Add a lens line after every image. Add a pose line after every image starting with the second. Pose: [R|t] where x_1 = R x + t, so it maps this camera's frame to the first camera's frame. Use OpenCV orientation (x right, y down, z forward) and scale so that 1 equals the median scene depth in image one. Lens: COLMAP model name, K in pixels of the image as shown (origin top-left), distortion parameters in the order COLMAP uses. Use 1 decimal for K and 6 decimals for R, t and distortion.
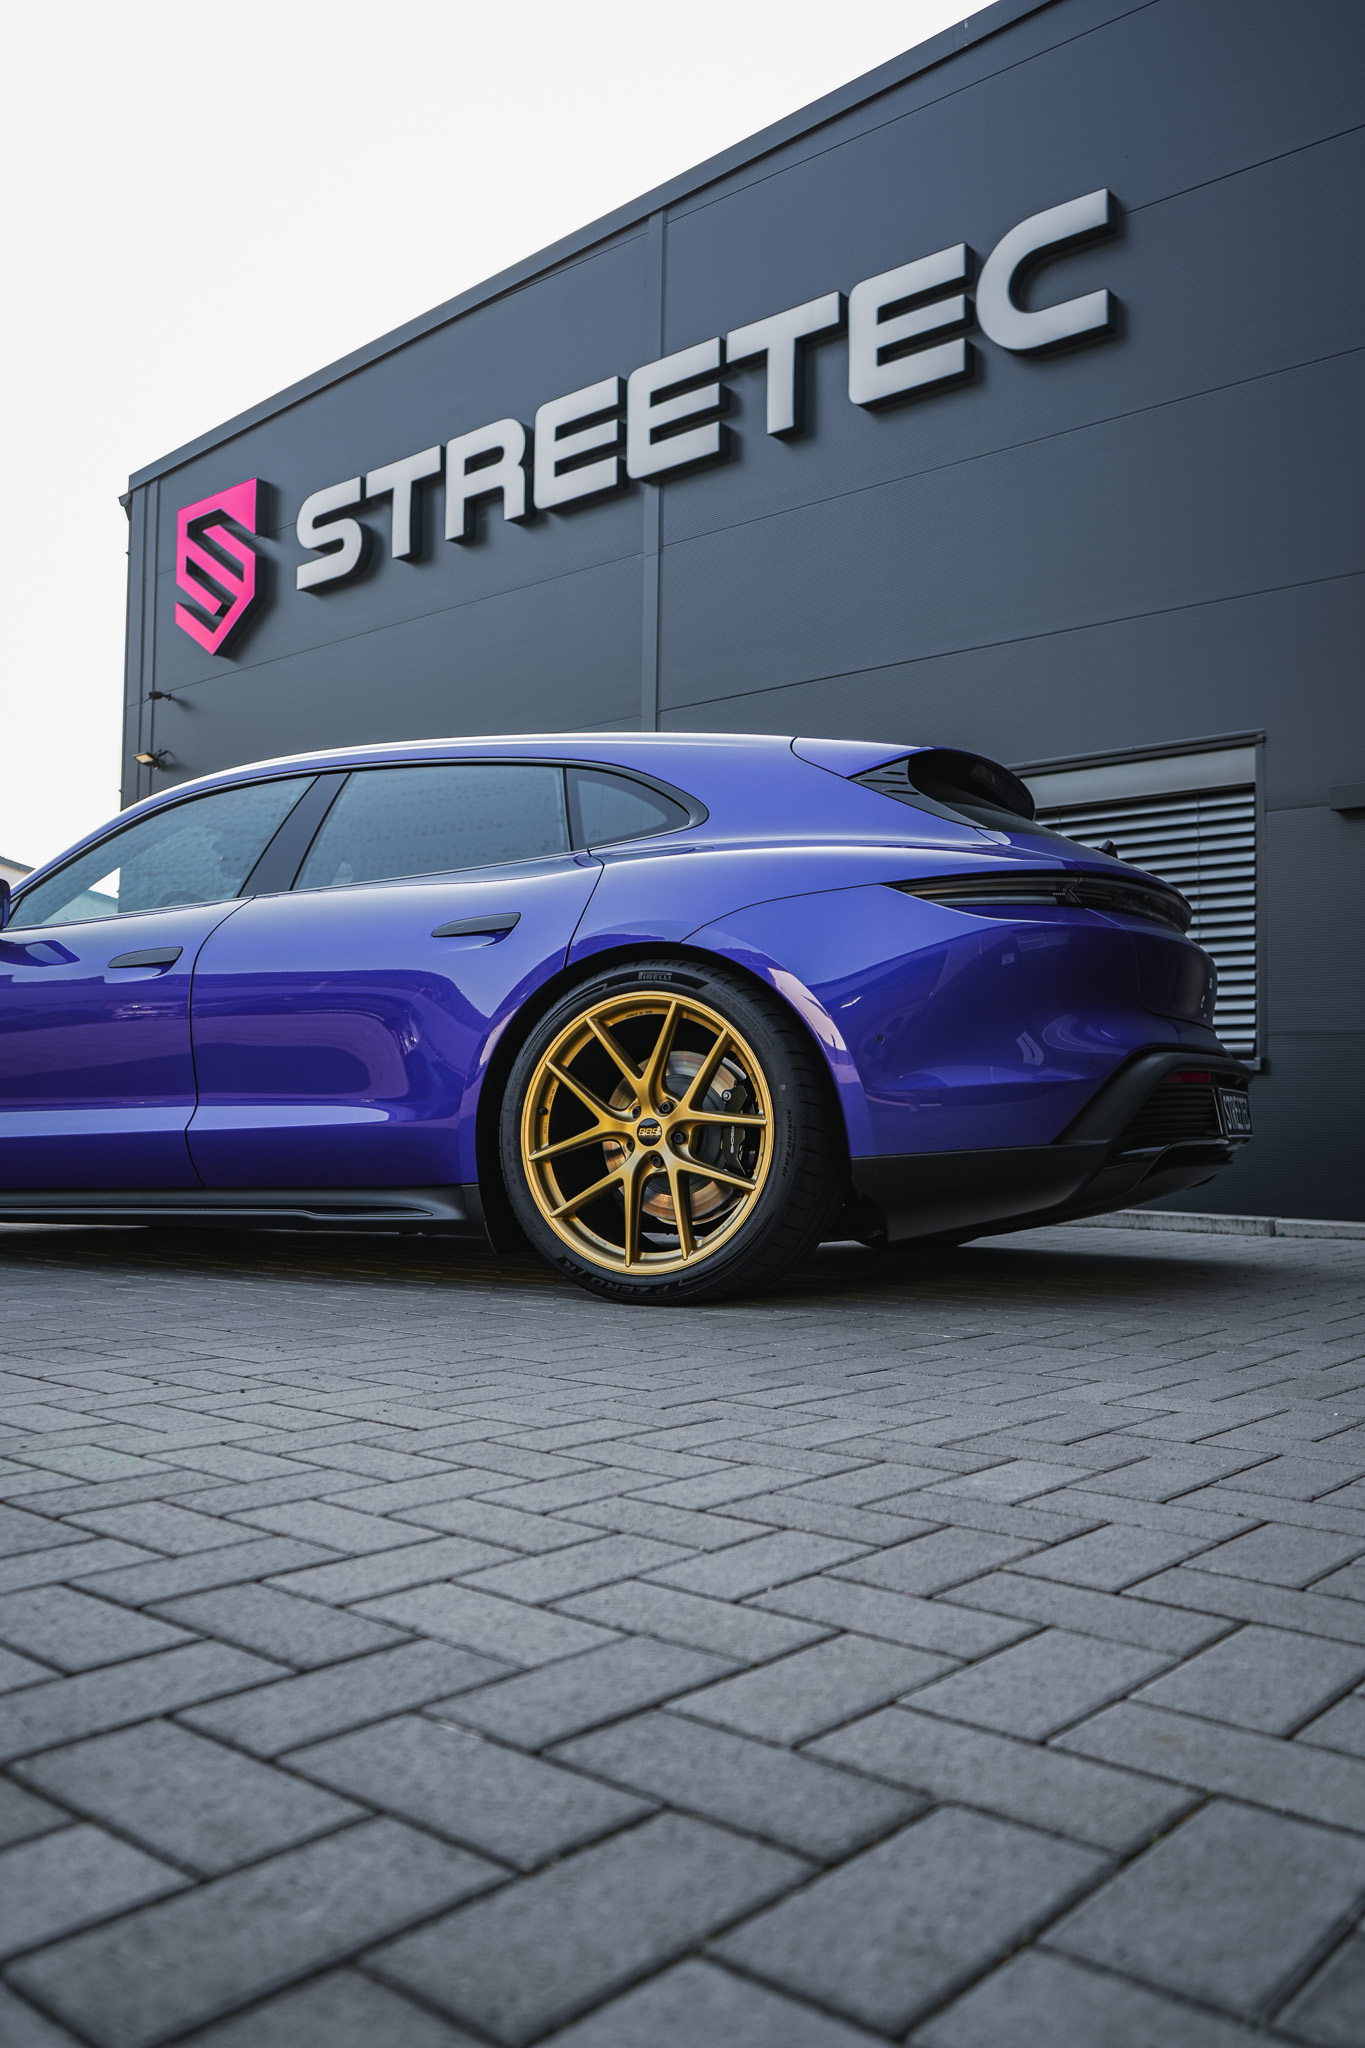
lens RADIAL K [[1630.5, 0, 676.5], [0, 1630.5, 1018.3], [0, 0, 1]] dist [-0.016847, 0.019478]
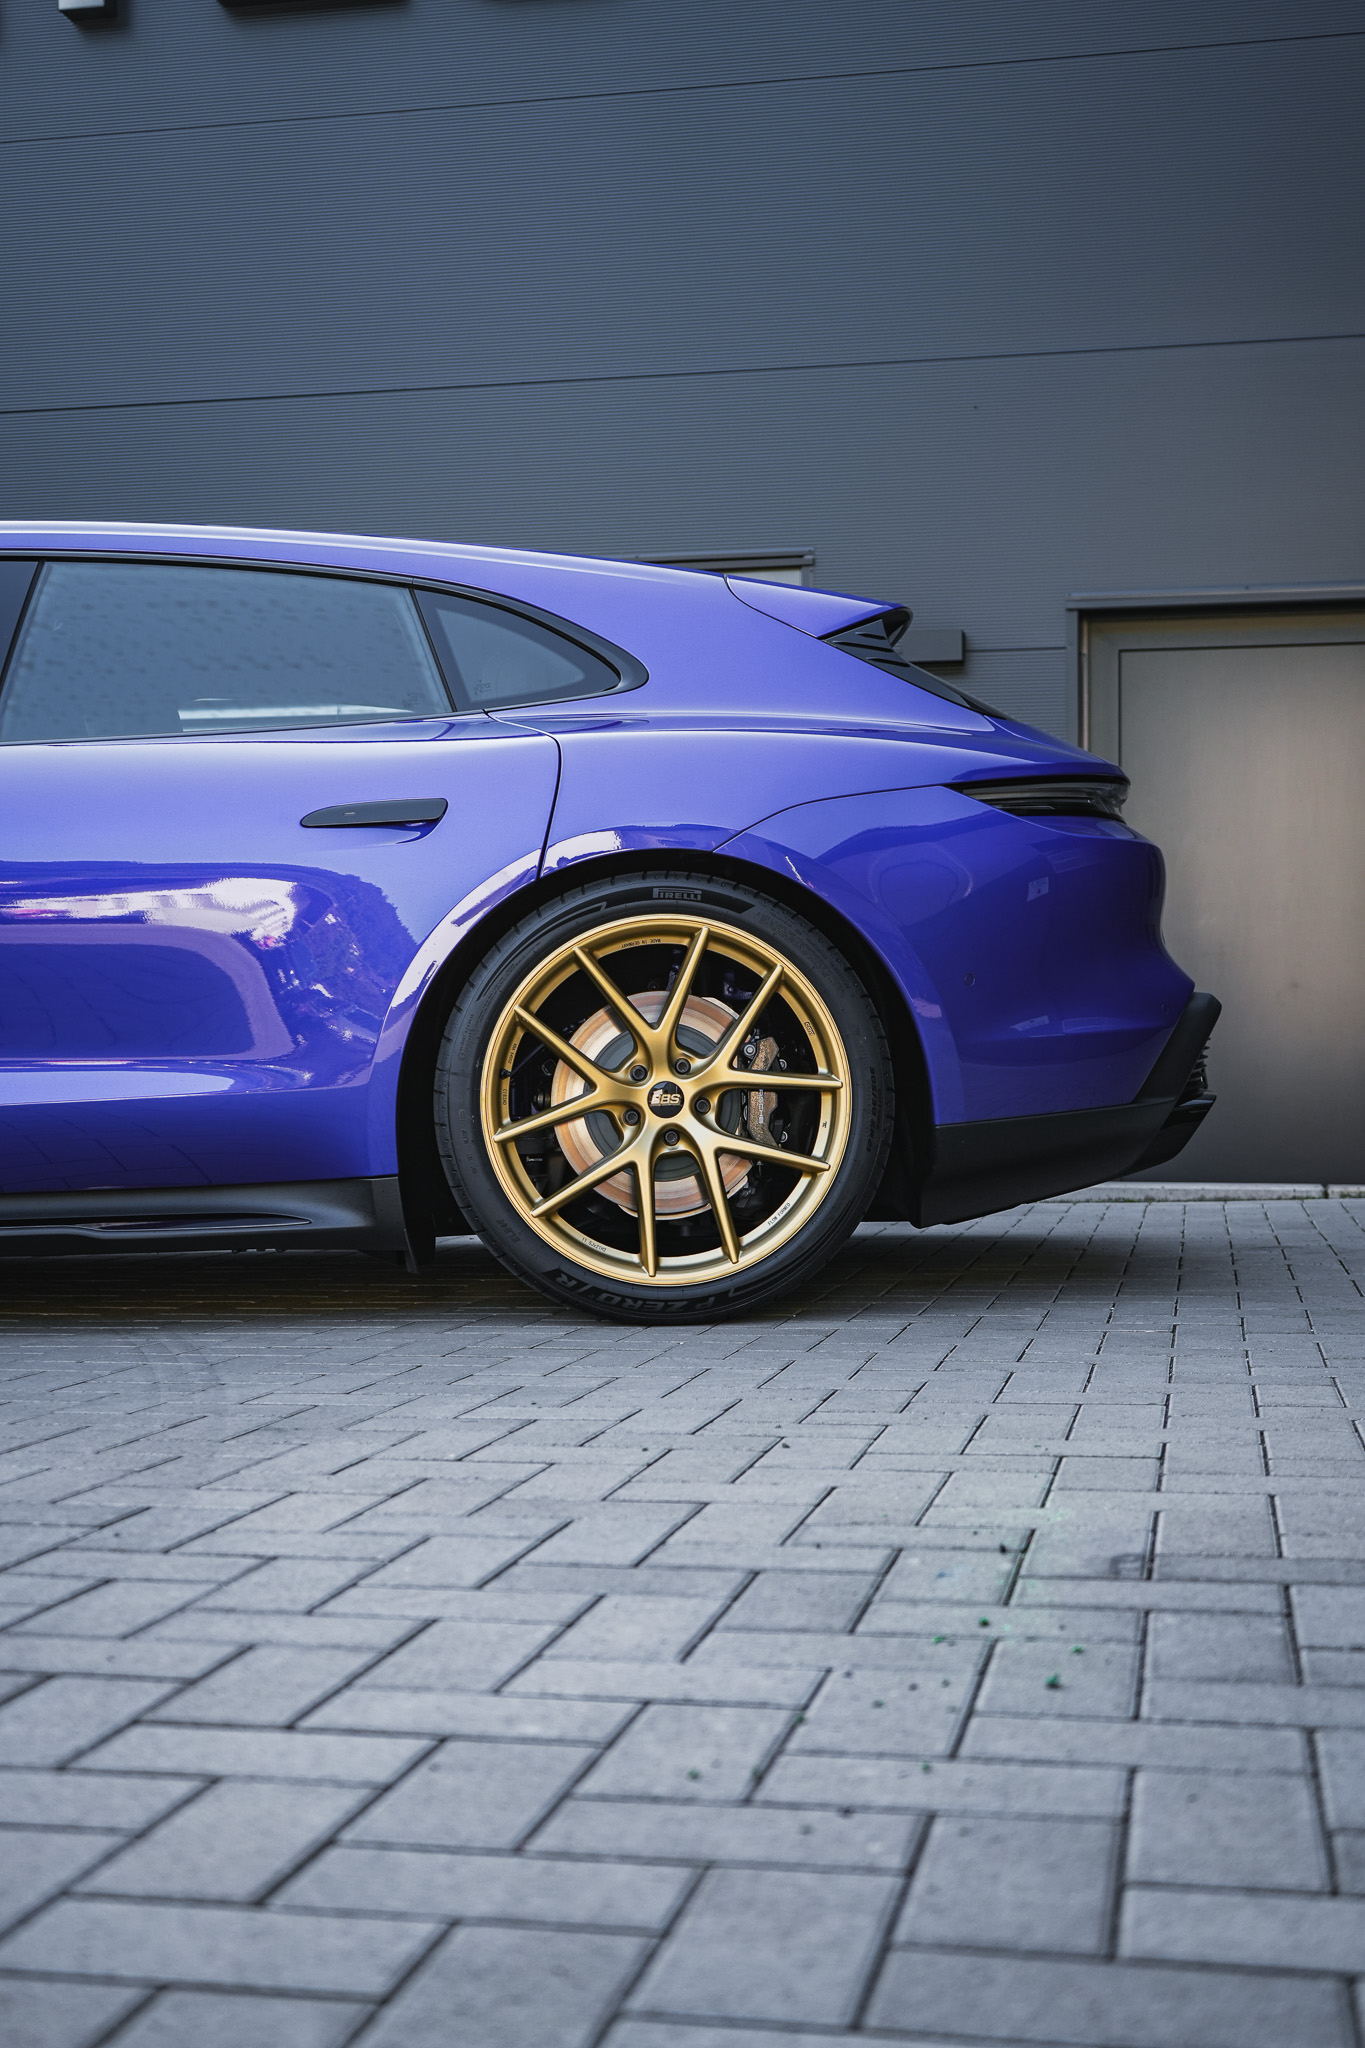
lens RADIAL K [[2475.1, 0, 681.0], [0, 2475.1, 1038.2], [0, 0, 1]] dist [0.001926, 0.000000]
pose [[0.875024, -0.011970, 0.483932, -0.504359], [-0.016520, 0.998374, 0.054565, -0.019383], [-0.483798, -0.055740, 0.873403, -0.009931]]
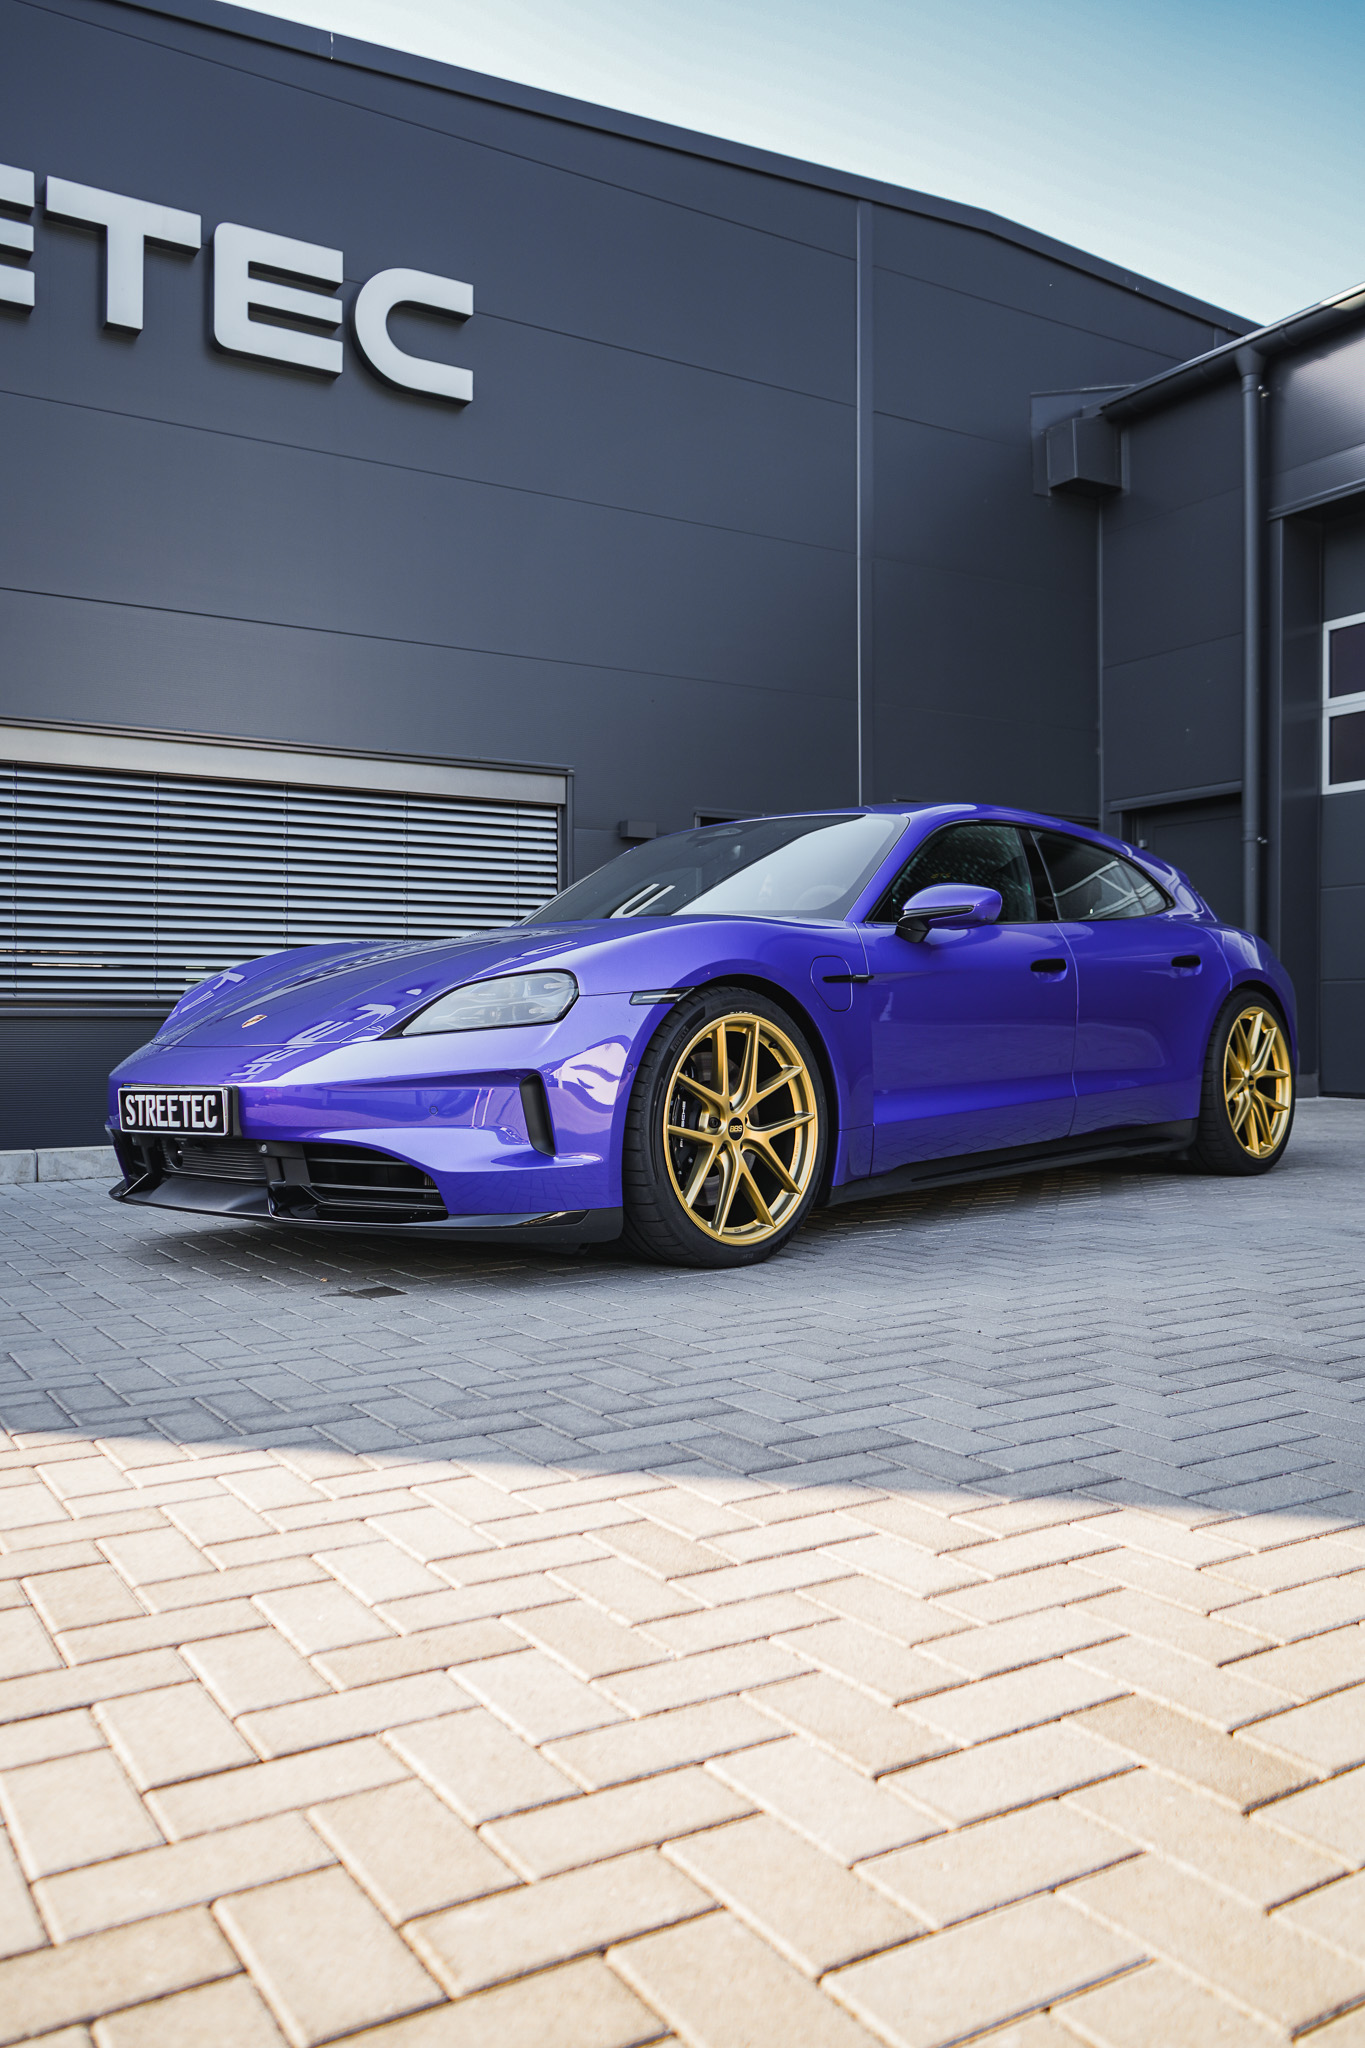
lens RADIAL K [[1630.5, 0, 687.3], [0, 1630.5, 1026.1], [0, 0, 1]] dist [-0.016847, 0.019478]
pose [[0.307204, -0.010807, 0.951582, -1.743701], [-0.052302, 0.998232, 0.028221, -0.011134], [-0.950205, -0.058440, 0.306095, 0.926657]]
